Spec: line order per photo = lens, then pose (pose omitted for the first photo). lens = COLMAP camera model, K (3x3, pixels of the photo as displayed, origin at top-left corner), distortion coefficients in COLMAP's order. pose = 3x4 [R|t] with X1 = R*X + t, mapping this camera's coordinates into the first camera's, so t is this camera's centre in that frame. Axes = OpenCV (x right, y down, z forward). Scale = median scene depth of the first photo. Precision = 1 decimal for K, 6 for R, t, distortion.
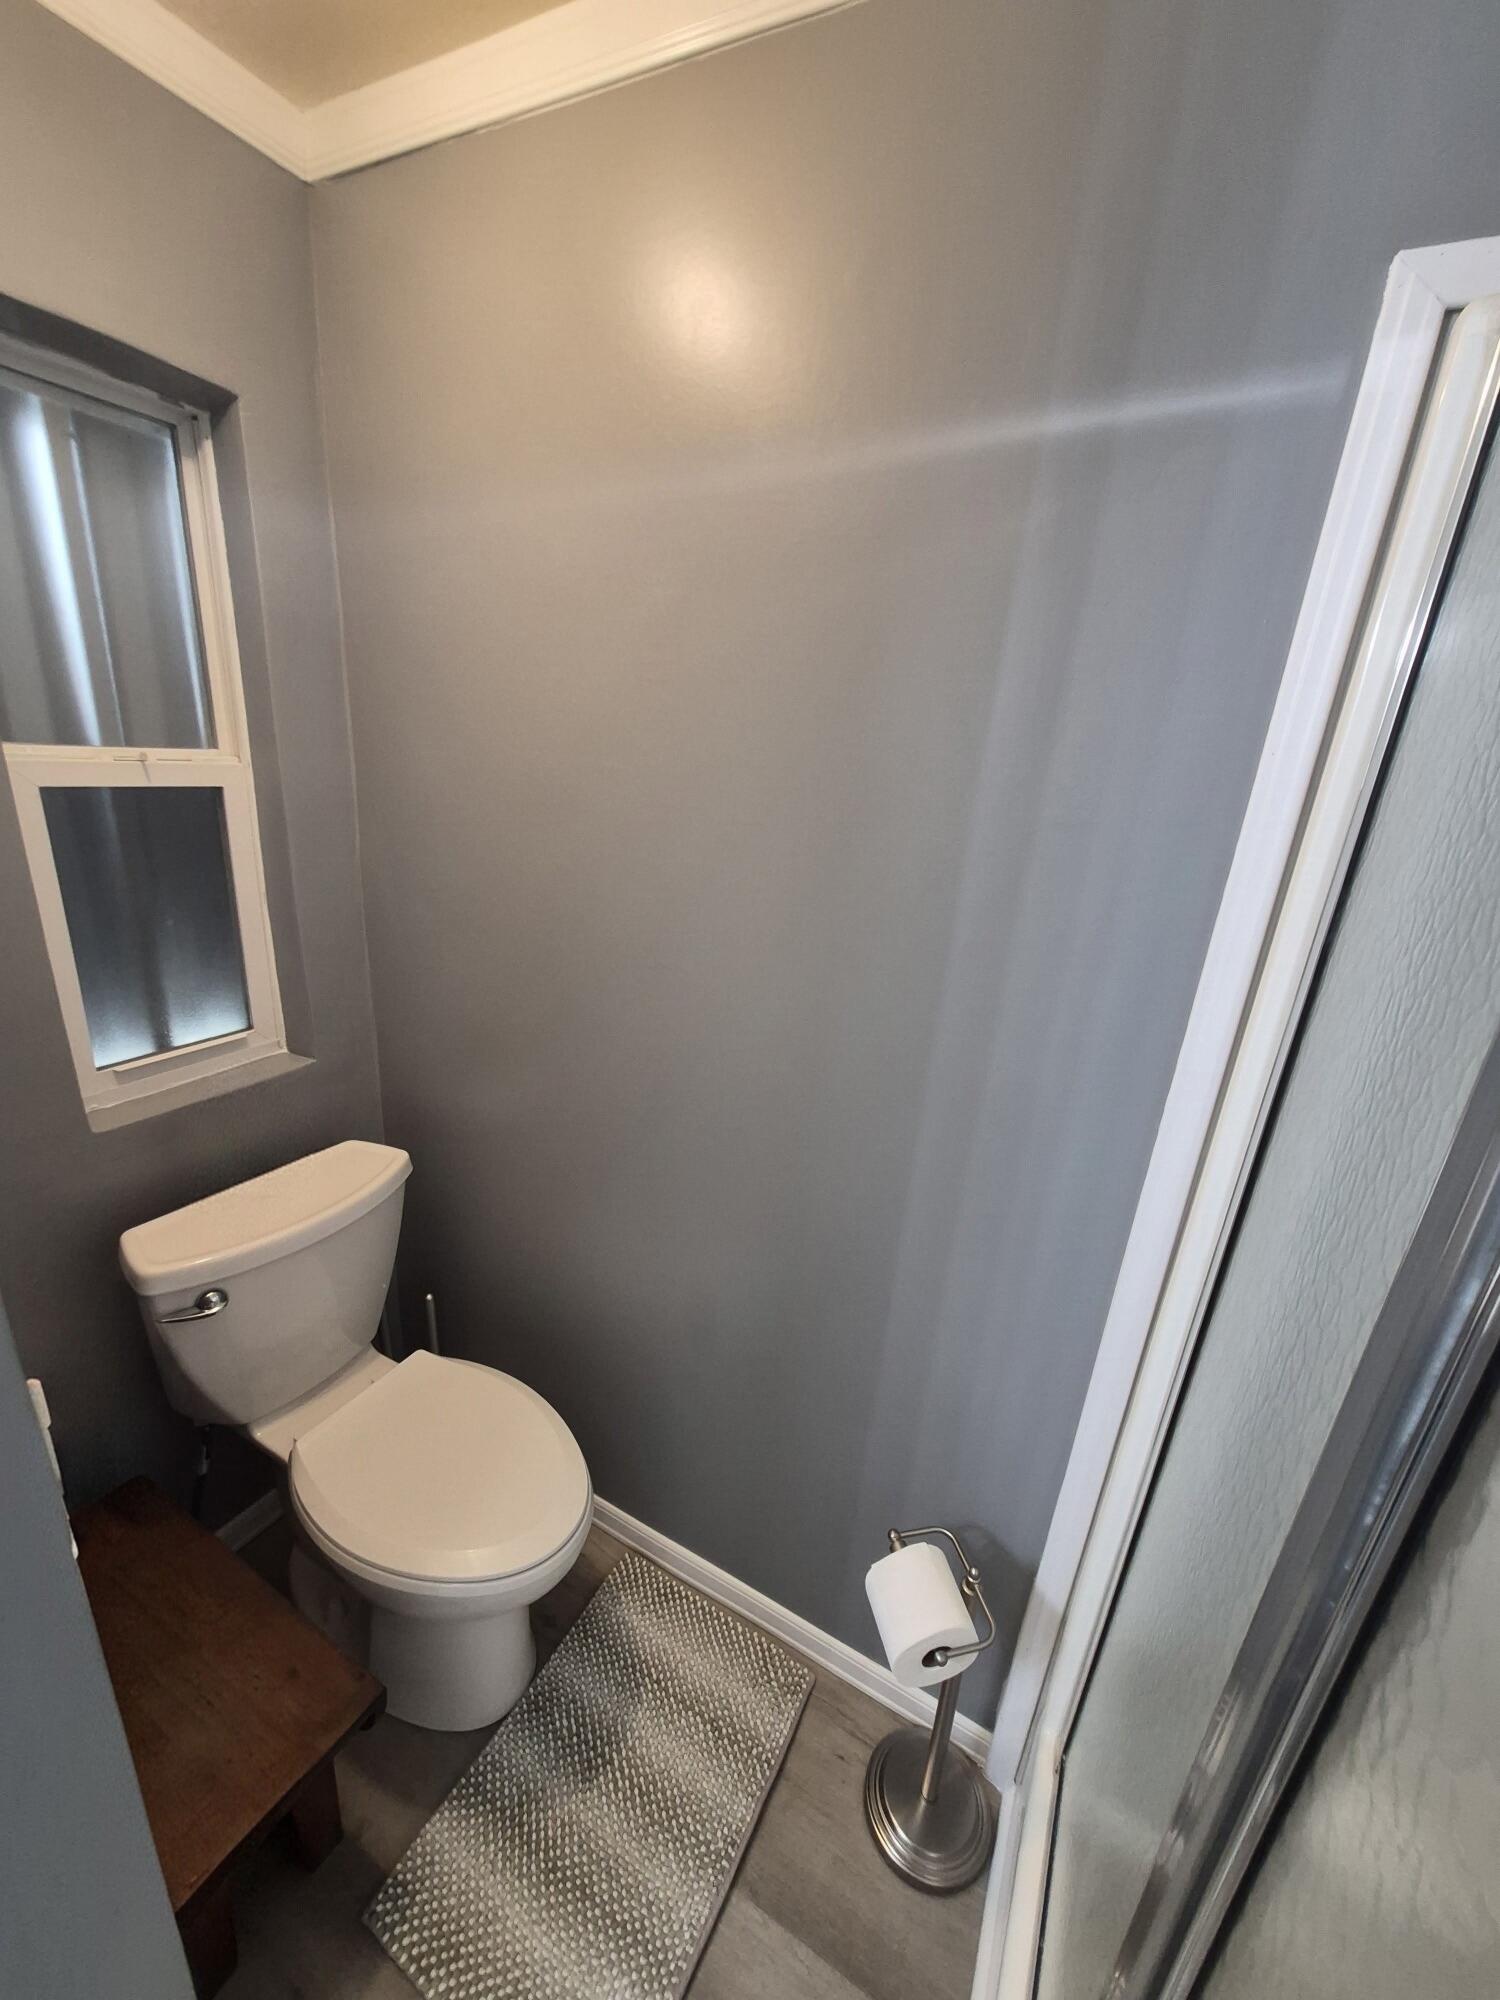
lens RADIAL K [[792.8, 0, 746.8], [0, 792.8, 1002.8], [0, 0, 1]] dist [0.003558, -0.002094]
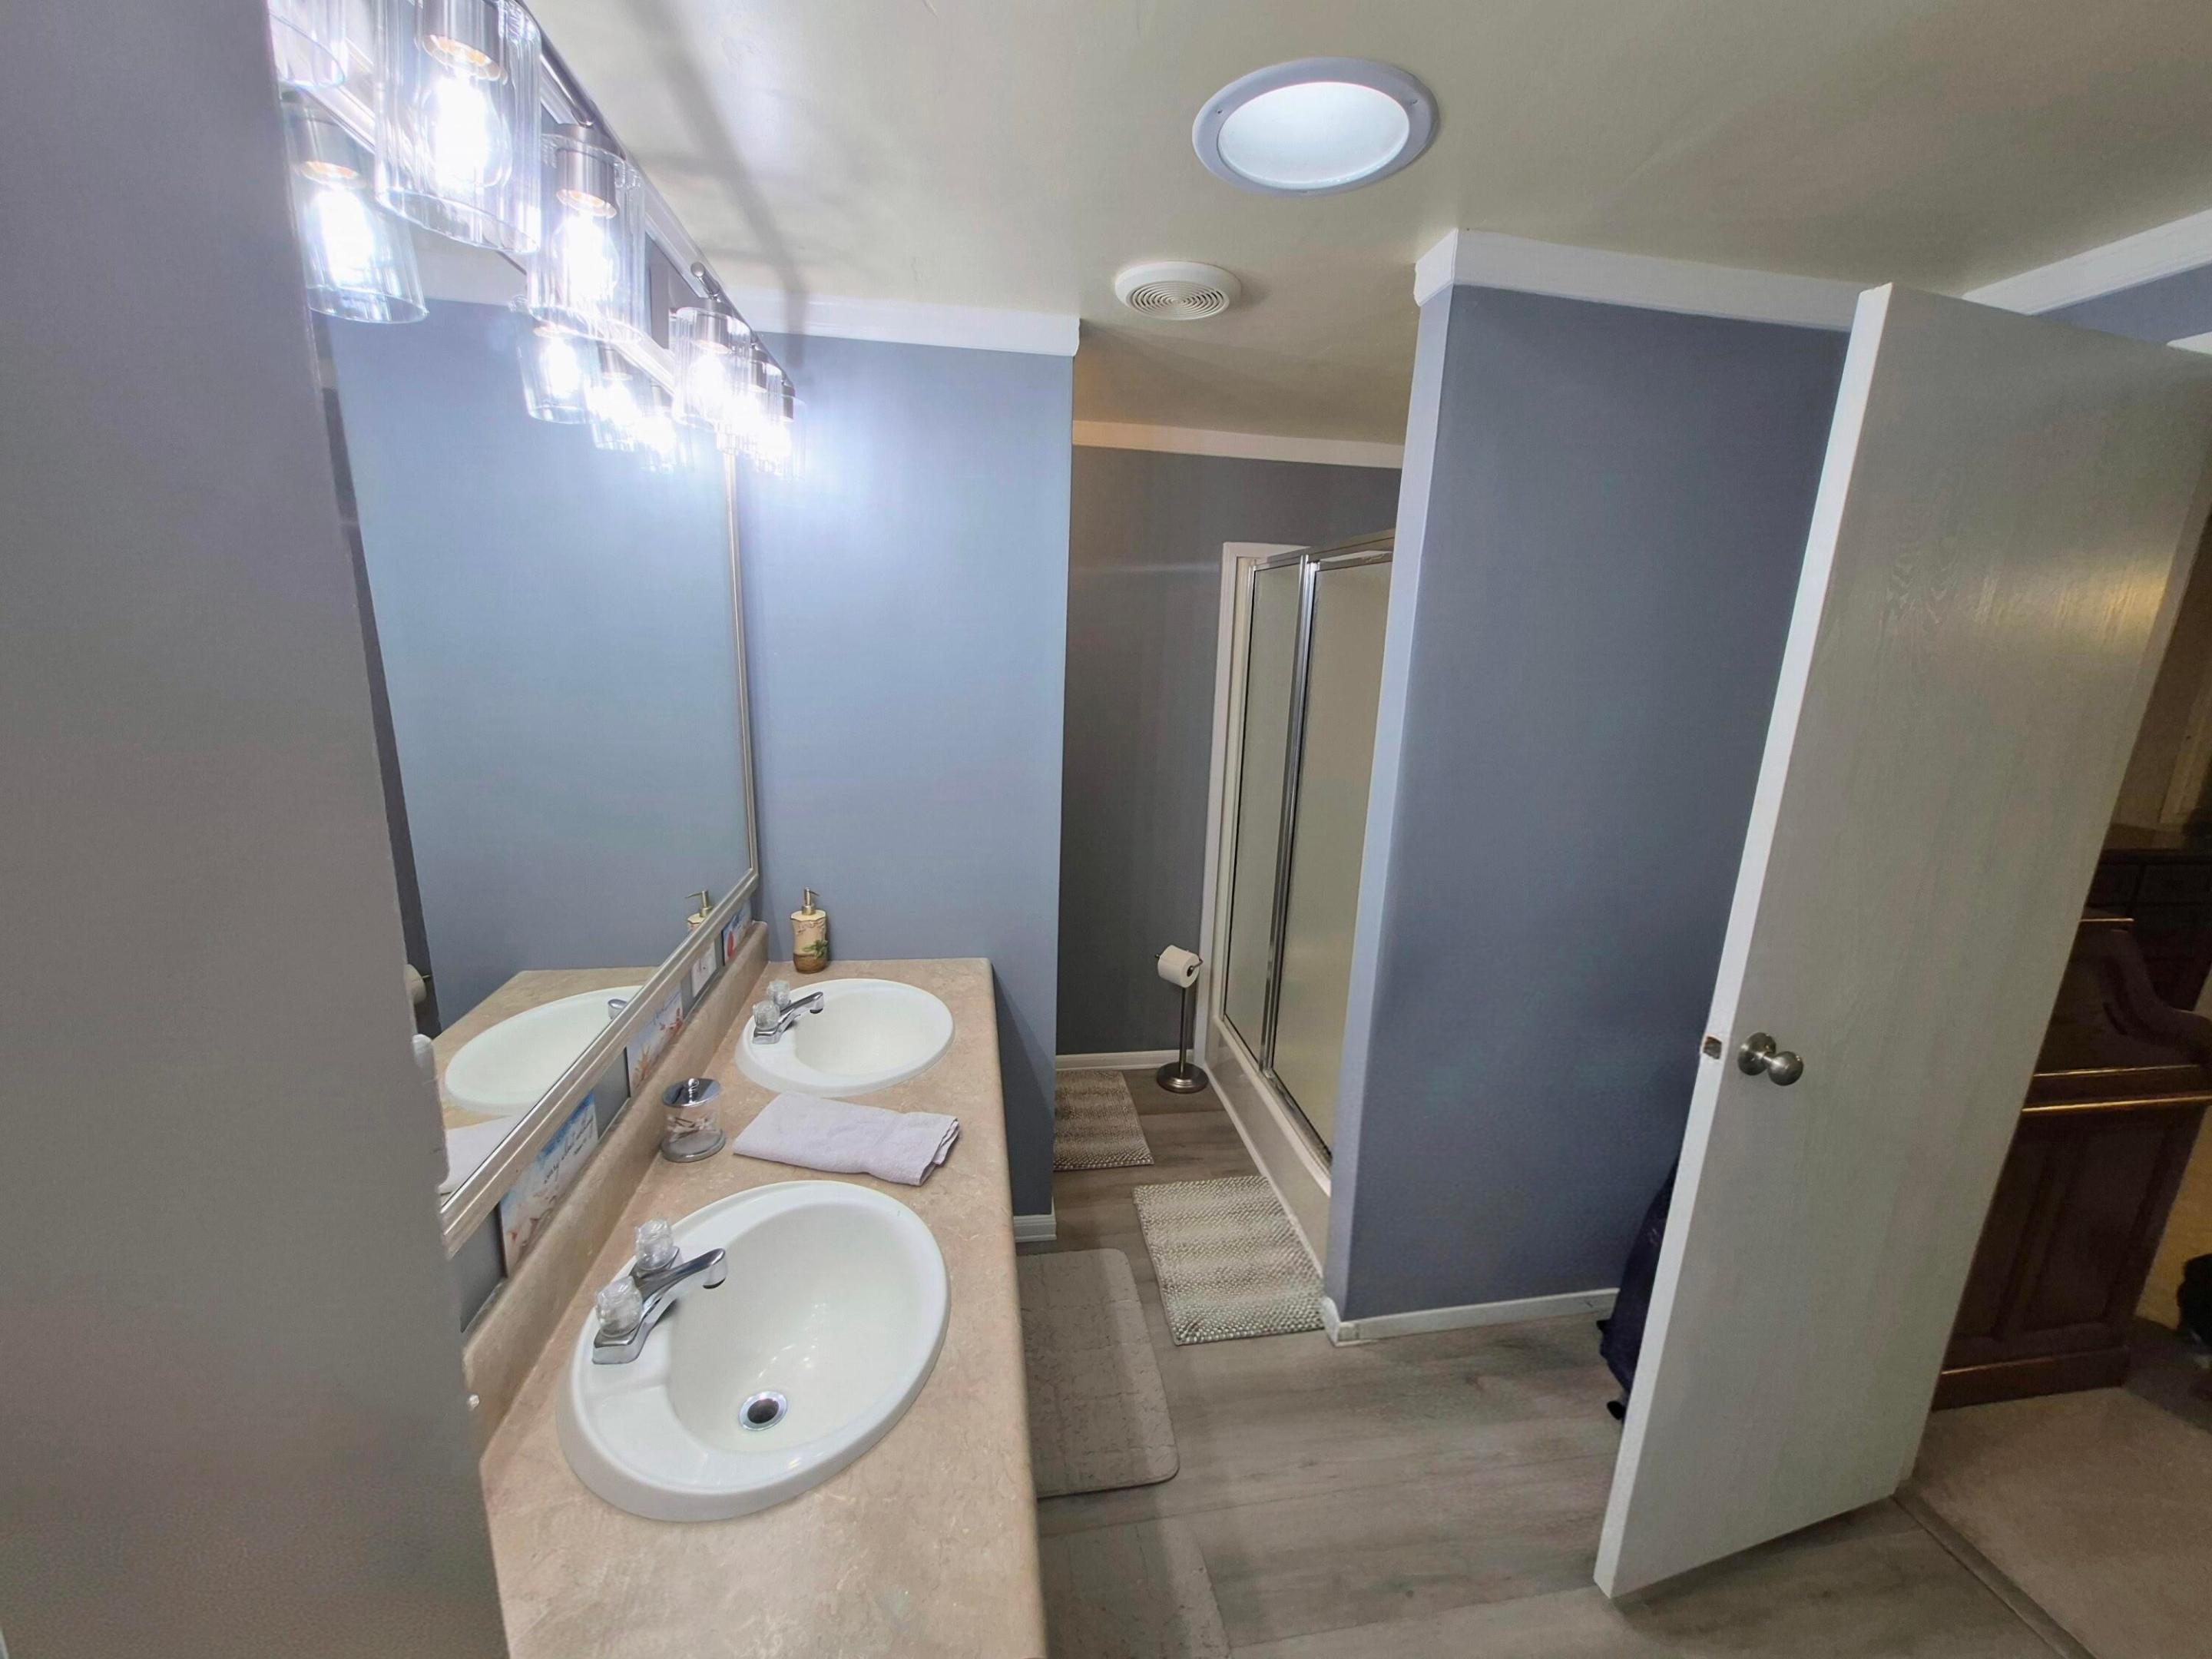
lens RADIAL K [[876.8, 0, 1111.6], [0, 876.8, 827.7], [0, 0, 1]] dist [0.003558, -0.002094]
pose [[0.788004, -0.185671, 0.587006, -2.163102], [0.225450, 0.974239, 0.005506, 0.304597], [-0.572906, 0.128001, 0.809564, -1.813170]]
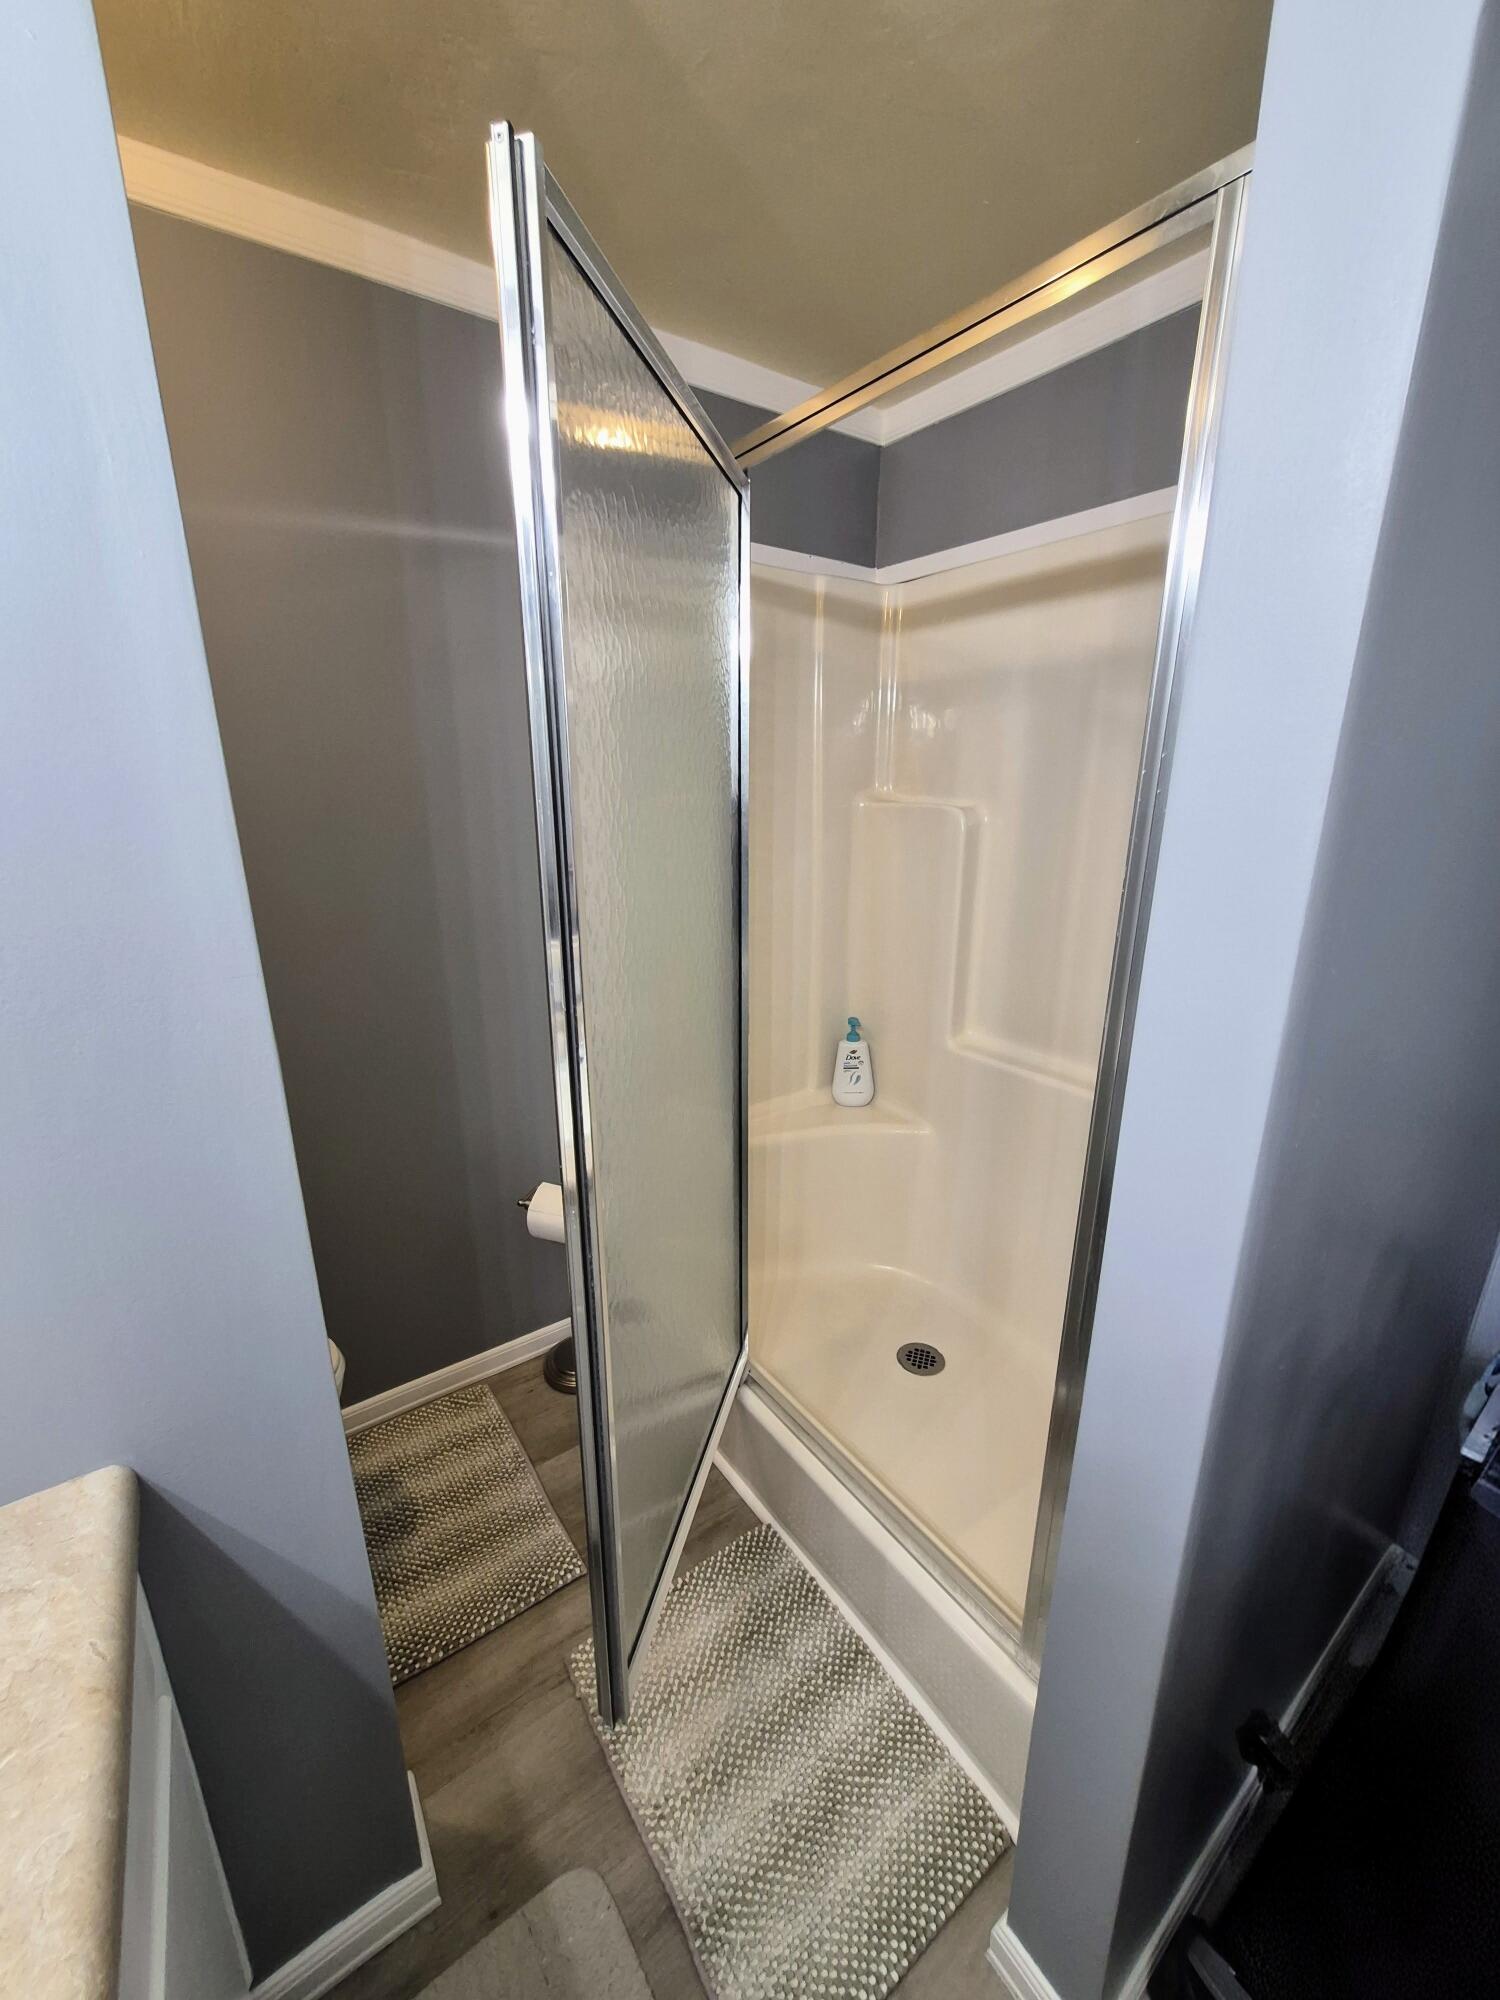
lens RADIAL K [[792.8, 0, 746.9], [0, 792.8, 1007.7], [0, 0, 1]] dist [0.003558, -0.002094]
pose [[0.444259, -0.323505, 0.835451, -1.164043], [0.332415, 0.925484, 0.181603, 0.238861], [-0.831946, 0.197038, 0.518693, -0.412275]]
